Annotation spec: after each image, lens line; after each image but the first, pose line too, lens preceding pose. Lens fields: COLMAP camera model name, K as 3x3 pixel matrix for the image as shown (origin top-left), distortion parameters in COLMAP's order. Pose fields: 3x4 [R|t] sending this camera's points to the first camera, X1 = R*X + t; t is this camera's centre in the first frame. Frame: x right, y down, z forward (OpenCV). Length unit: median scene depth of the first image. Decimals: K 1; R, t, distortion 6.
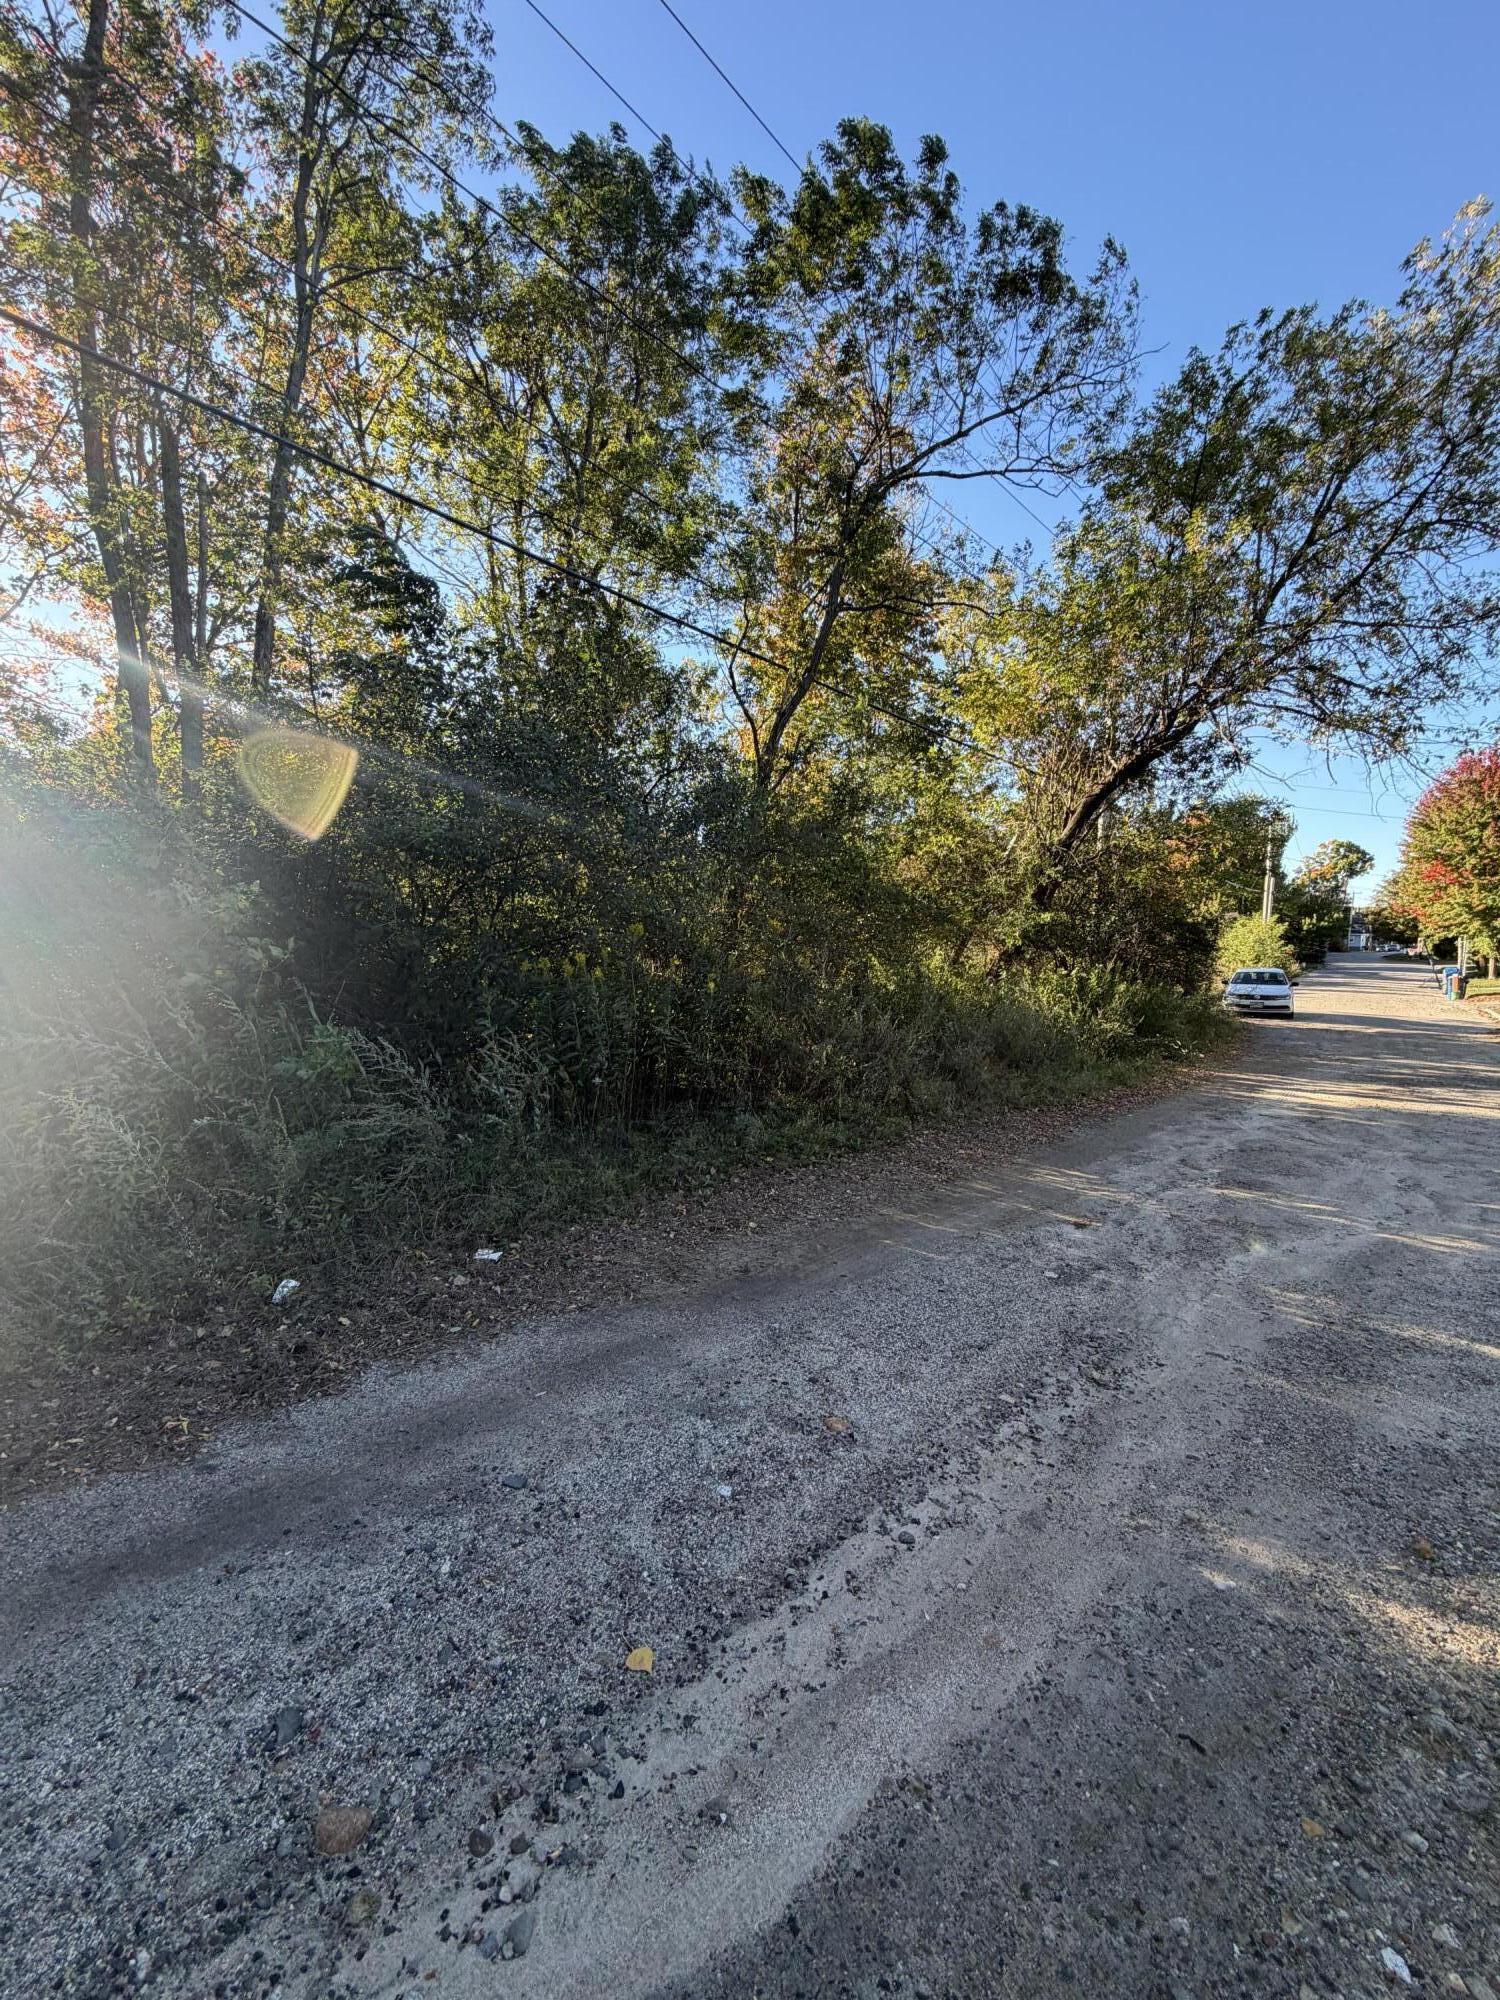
lens RADIAL K [[799.7, 0, 749.8], [0, 799.7, 1003.8], [0, 0, 1]] dist [0.000413, 0.000171]
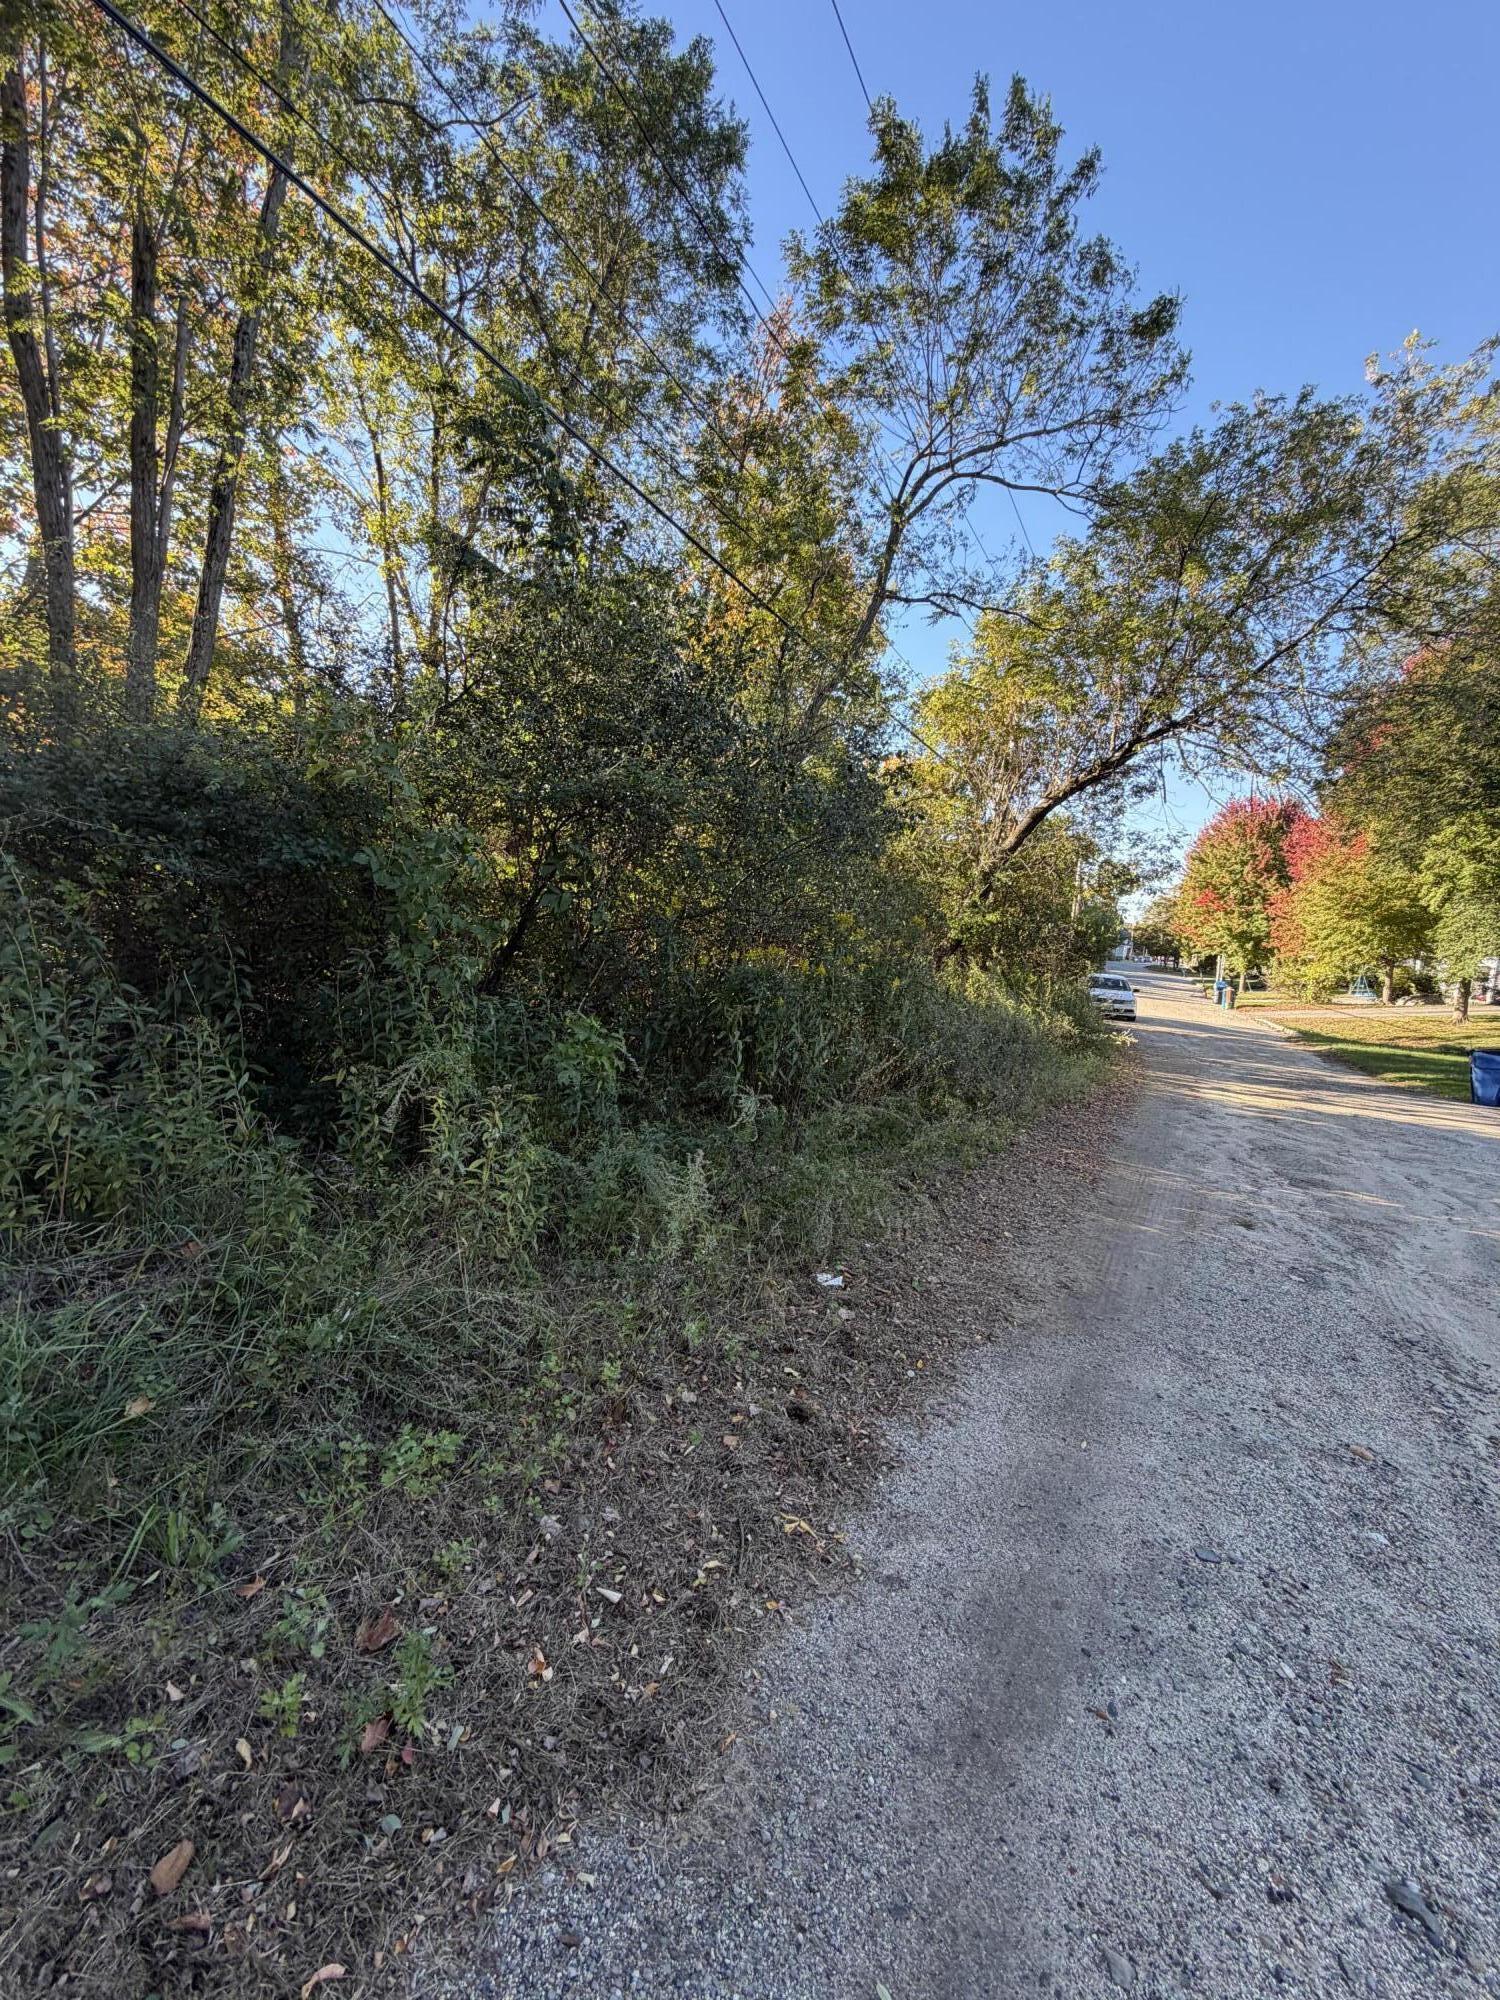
lens RADIAL K [[799.7, 0, 733.6], [0, 799.7, 995.8], [0, 0, 1]] dist [0.000413, 0.000171]
pose [[0.971265, 0.049281, 0.232842, -0.139228], [-0.053892, 0.998456, 0.013477, -0.002138], [-0.231818, -0.025638, 0.972421, 0.034527]]
